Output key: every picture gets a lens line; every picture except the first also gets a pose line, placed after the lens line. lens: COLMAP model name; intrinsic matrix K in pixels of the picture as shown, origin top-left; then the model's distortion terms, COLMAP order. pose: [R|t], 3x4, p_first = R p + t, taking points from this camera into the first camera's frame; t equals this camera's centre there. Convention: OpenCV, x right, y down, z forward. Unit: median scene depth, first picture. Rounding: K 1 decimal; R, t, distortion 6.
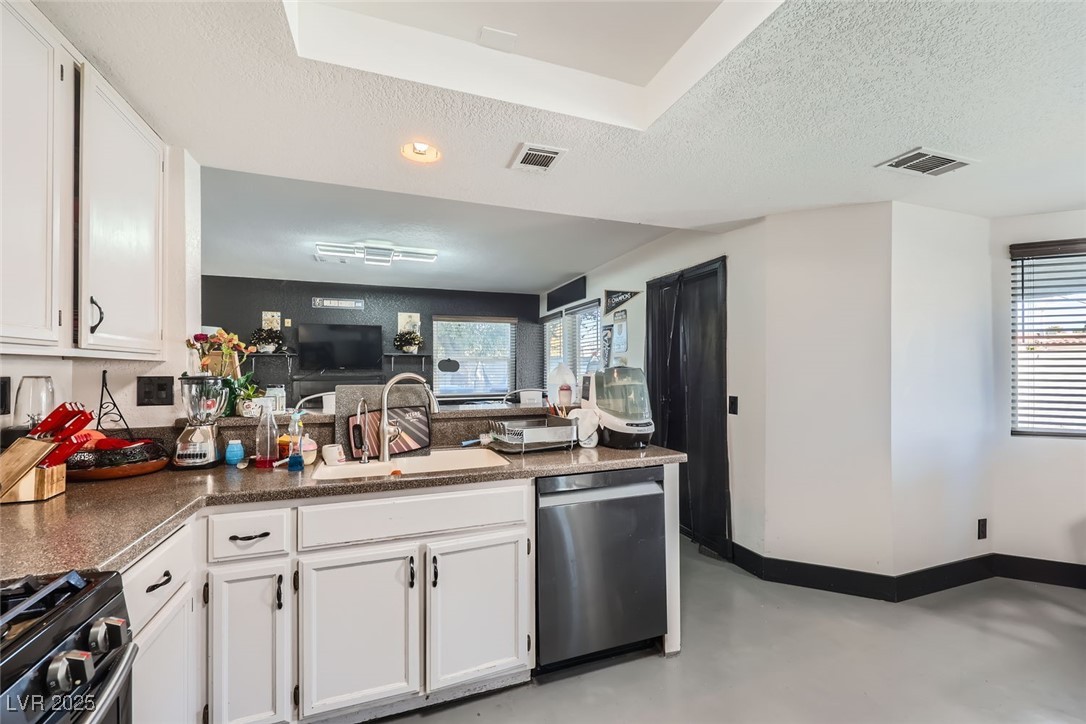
lens RADIAL K [[442.3, 0, 545.3], [0, 442.3, 369.4], [0, 0, 1]] dist [0.001243, -0.000322]
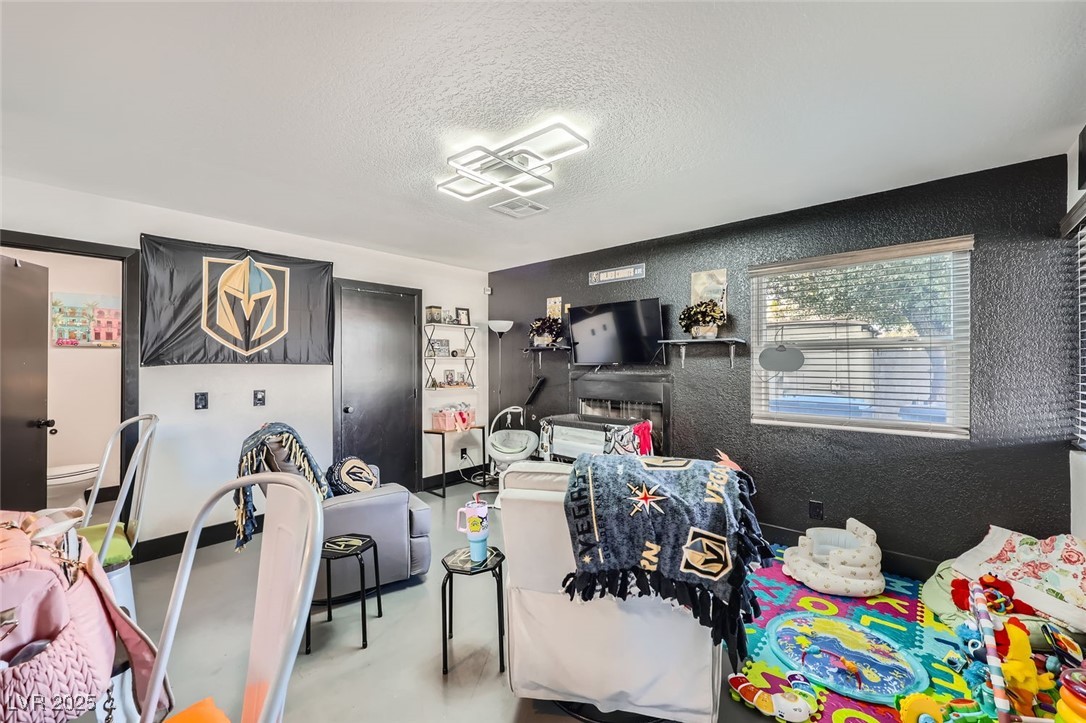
lens RADIAL K [[442.3, 0, 541.4], [0, 442.3, 358.7], [0, 0, 1]] dist [0.001243, -0.000322]
pose [[0.476010, -0.008471, -0.879399, 0.116073], [0.002824, 0.999963, -0.008104, -0.006110], [0.879435, 0.001374, 0.476016, 0.579017]]
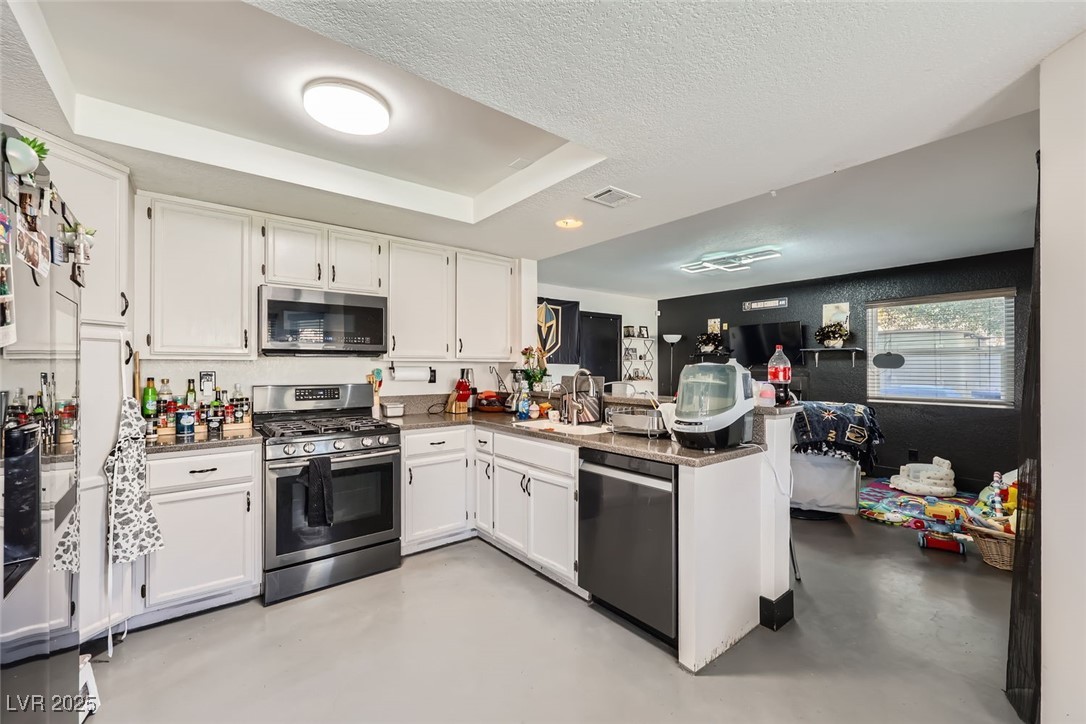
lens RADIAL K [[442.3, 0, 540.8], [0, 442.3, 361.5], [0, 0, 1]] dist [0.001243, -0.000322]
pose [[0.318979, -0.008797, -0.947721, 0.399763], [0.001723, 0.999961, -0.008702, -0.001248], [0.947760, 0.001143, 0.318982, 0.148526]]
